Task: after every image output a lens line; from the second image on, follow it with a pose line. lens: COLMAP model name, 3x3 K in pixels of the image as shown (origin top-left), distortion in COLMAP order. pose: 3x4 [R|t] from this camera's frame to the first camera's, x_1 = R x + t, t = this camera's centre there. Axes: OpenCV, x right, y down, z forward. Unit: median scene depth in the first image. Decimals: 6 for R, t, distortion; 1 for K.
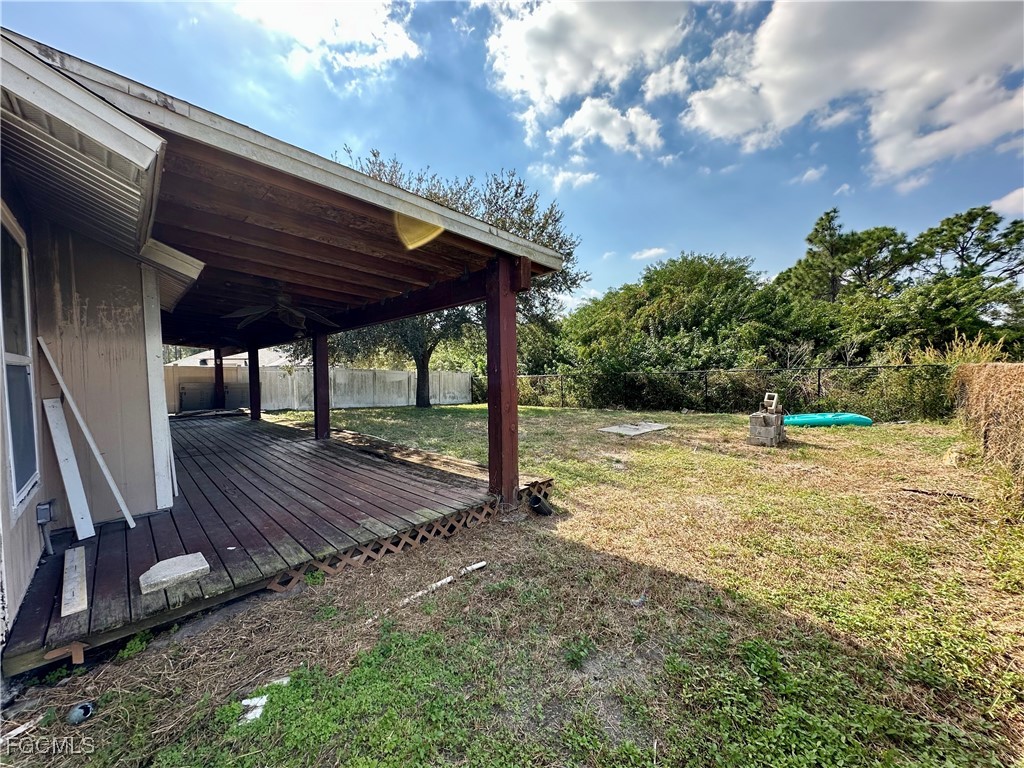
lens RADIAL K [[406.2, 0, 514.0], [0, 406.2, 380.4], [0, 0, 1]] dist [-0.005519, -0.000686]
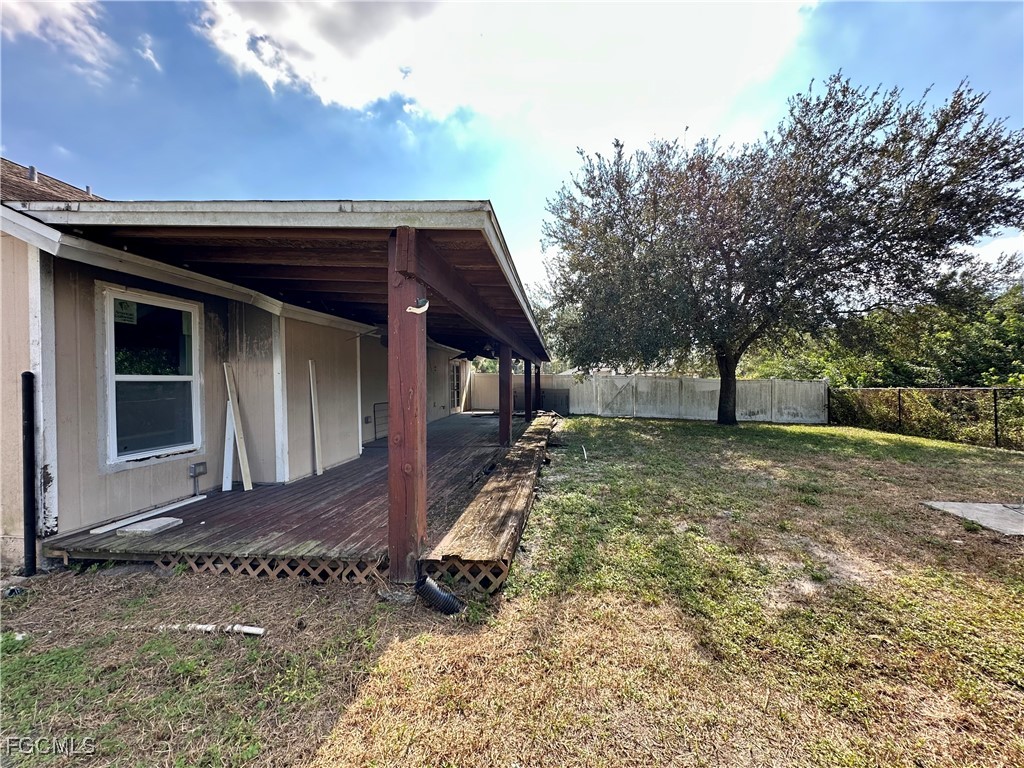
lens RADIAL K [[406.2, 0, 511.3], [0, 406.2, 383.9], [0, 0, 1]] dist [-0.005519, -0.000686]
pose [[0.624164, 0.015513, -0.781139, 0.699942], [-0.020723, 0.999780, 0.003296, -0.042004], [0.781018, 0.014131, 0.624348, 0.723735]]
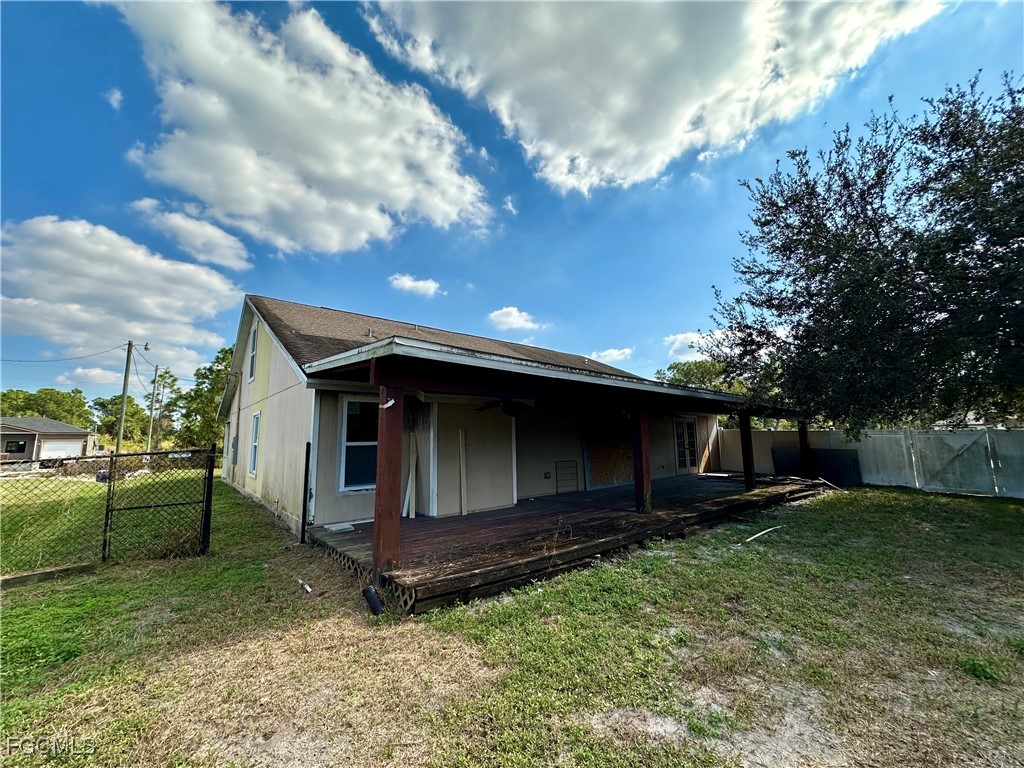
lens RADIAL K [[406.2, 0, 513.4], [0, 406.2, 387.9], [0, 0, 1]] dist [-0.005519, -0.000686]
pose [[-0.062170, -0.103445, -0.992690, 1.151319], [-0.014352, 0.994604, -0.102746, -0.112010], [0.997962, 0.007860, -0.063320, 1.495657]]
